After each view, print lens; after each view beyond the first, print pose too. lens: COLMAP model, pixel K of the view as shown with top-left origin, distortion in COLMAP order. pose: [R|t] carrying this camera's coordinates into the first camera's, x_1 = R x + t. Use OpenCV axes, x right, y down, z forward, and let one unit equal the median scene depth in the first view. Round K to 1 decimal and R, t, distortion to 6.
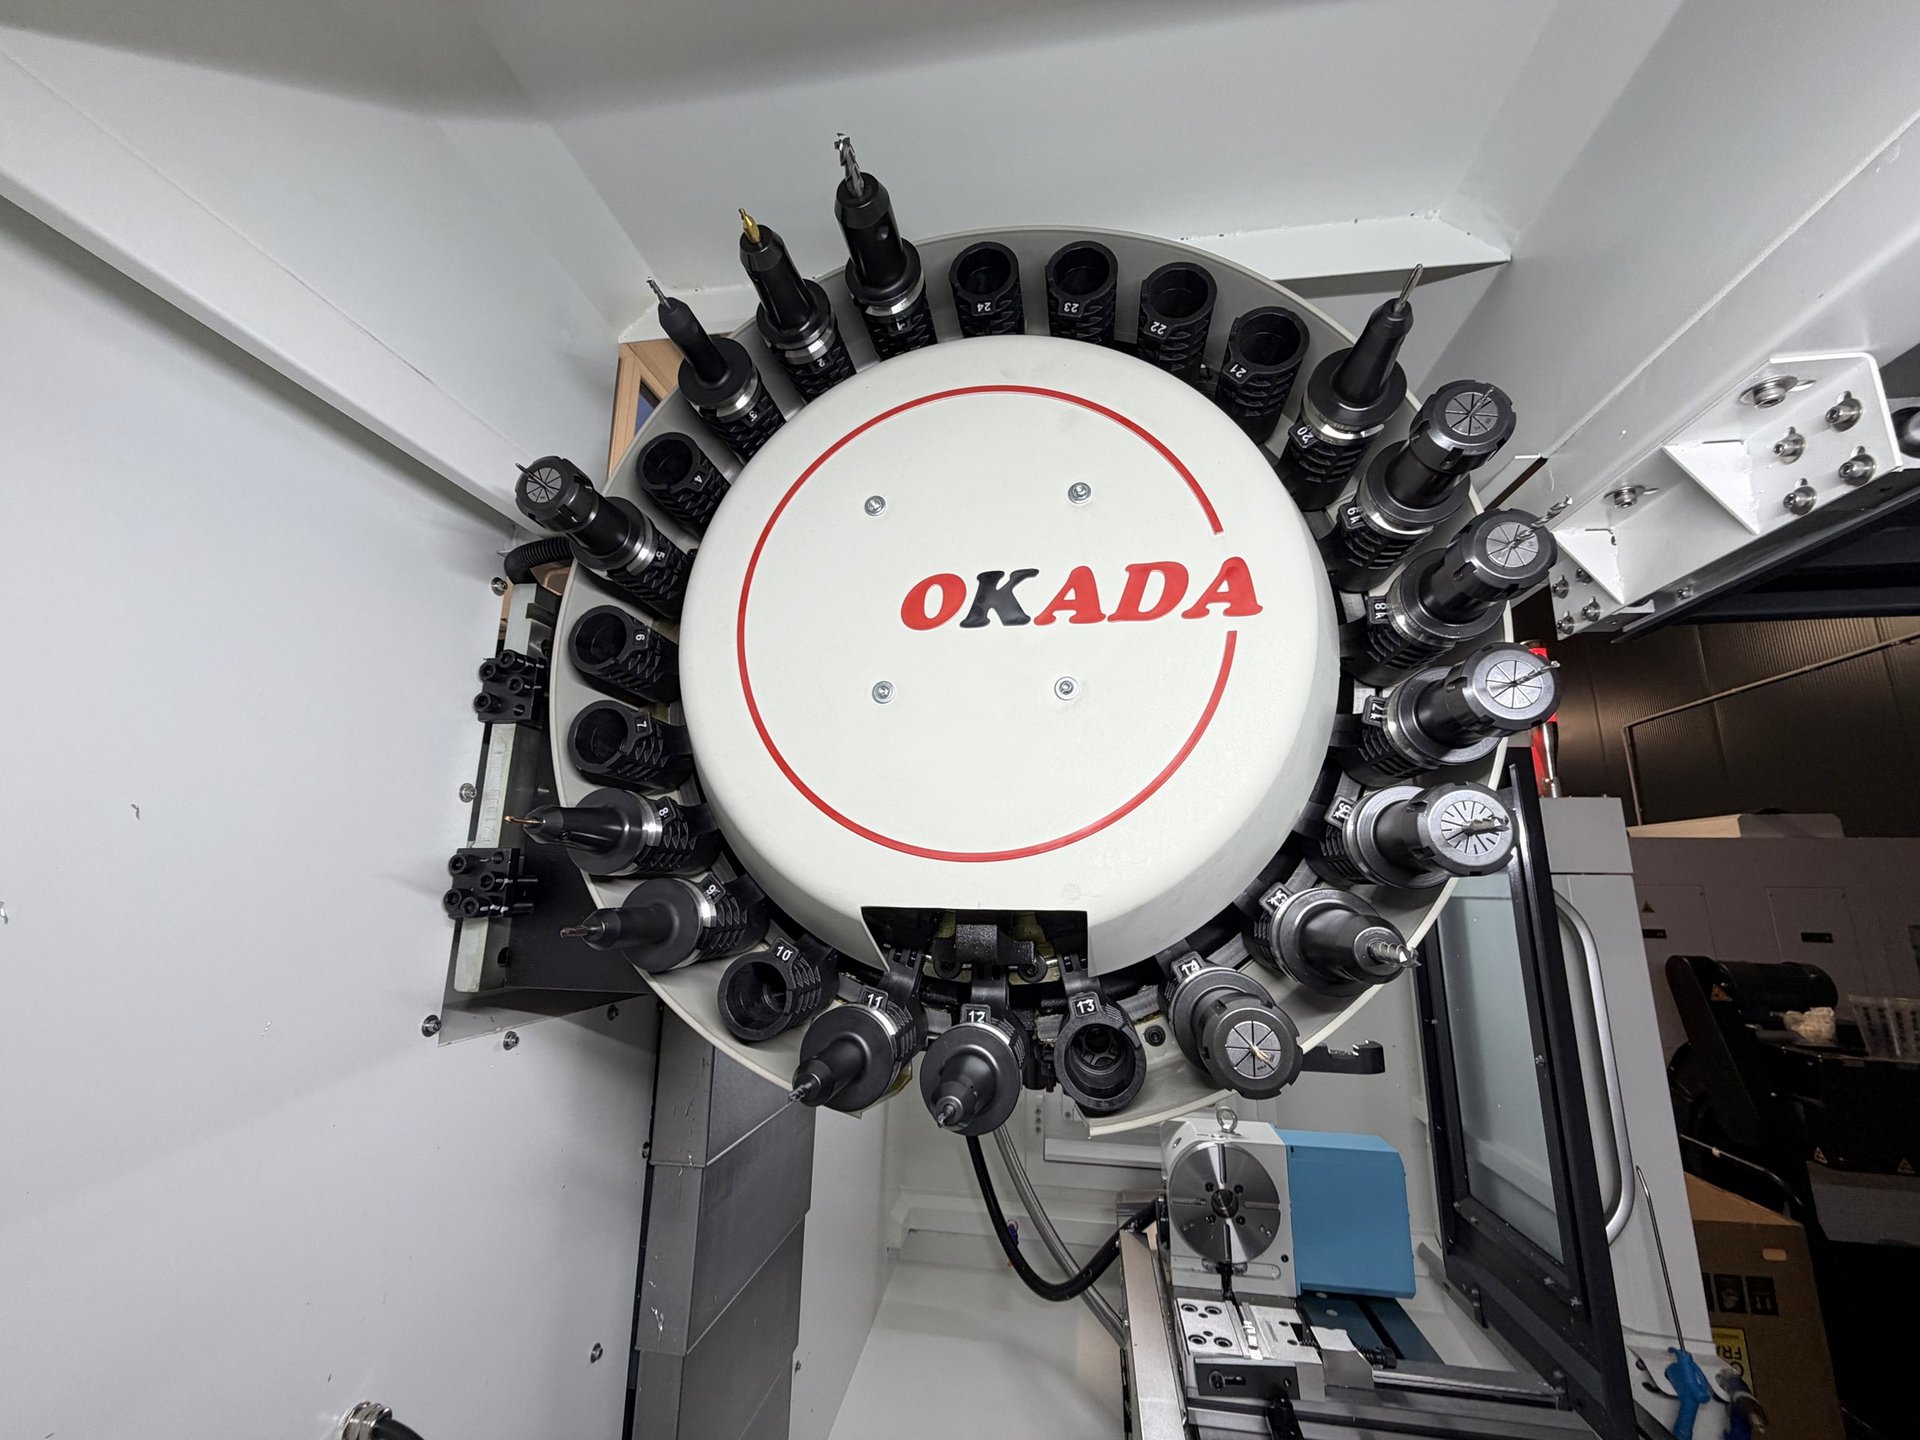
lens RADIAL K [[765.0, 0, 949.6], [0, 765.0, 719.0], [0, 0, 1]] dist [0.000434, -0.000440]
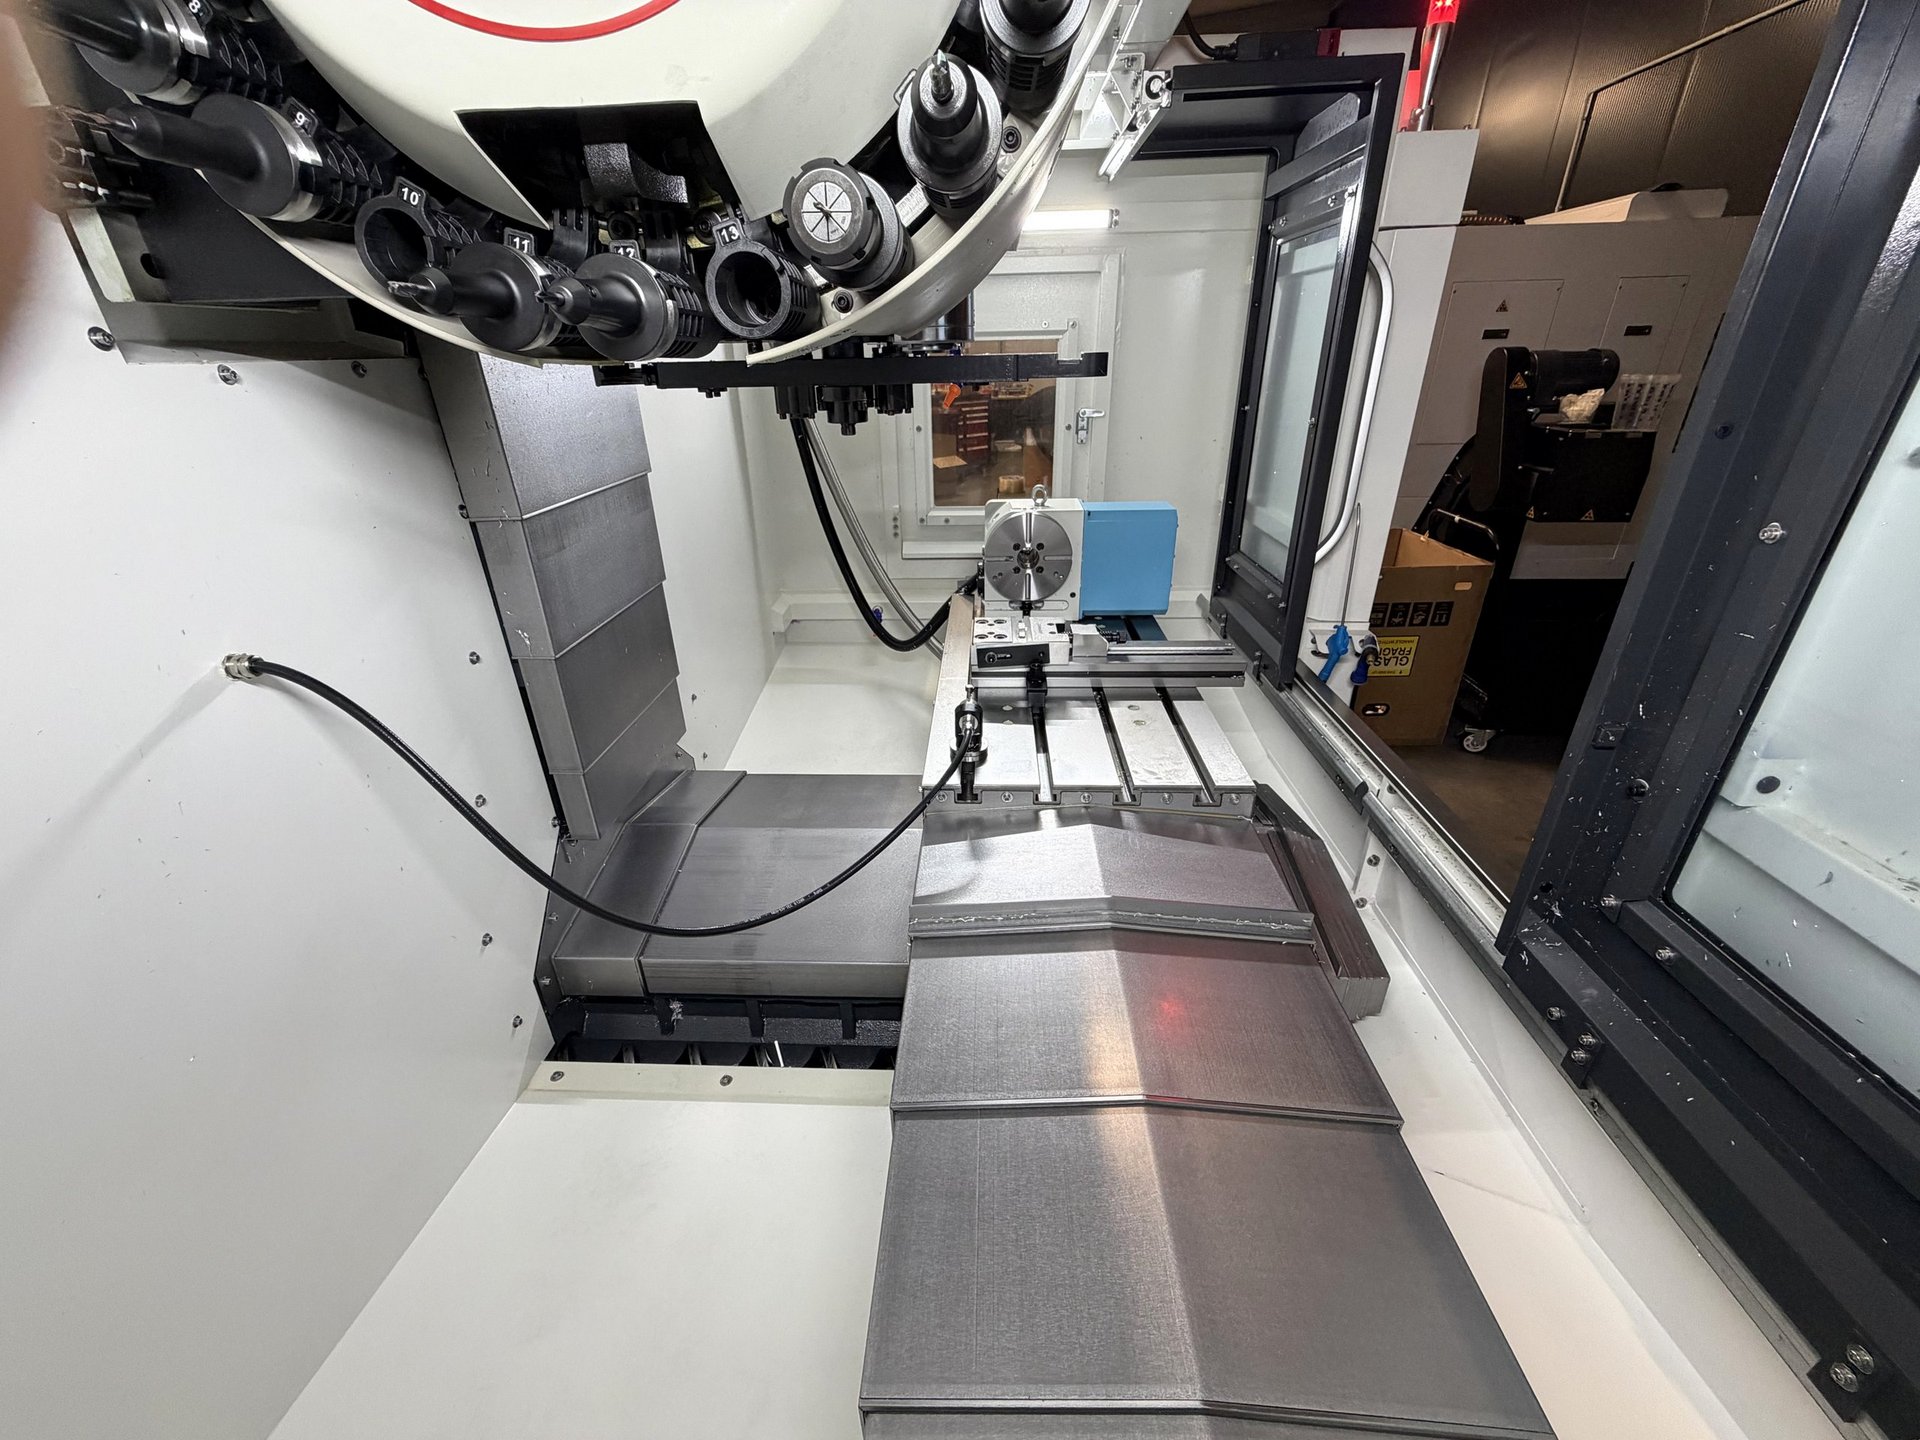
lens RADIAL K [[765.0, 0, 949.6], [0, 765.0, 719.0], [0, 0, 1]] dist [0.000434, -0.000440]
pose [[0.992163, -0.087203, 0.089493, 0.110917], [0.013077, 0.784740, 0.619687, 0.088620], [-0.124267, -0.613660, 0.779730, -0.075086]]
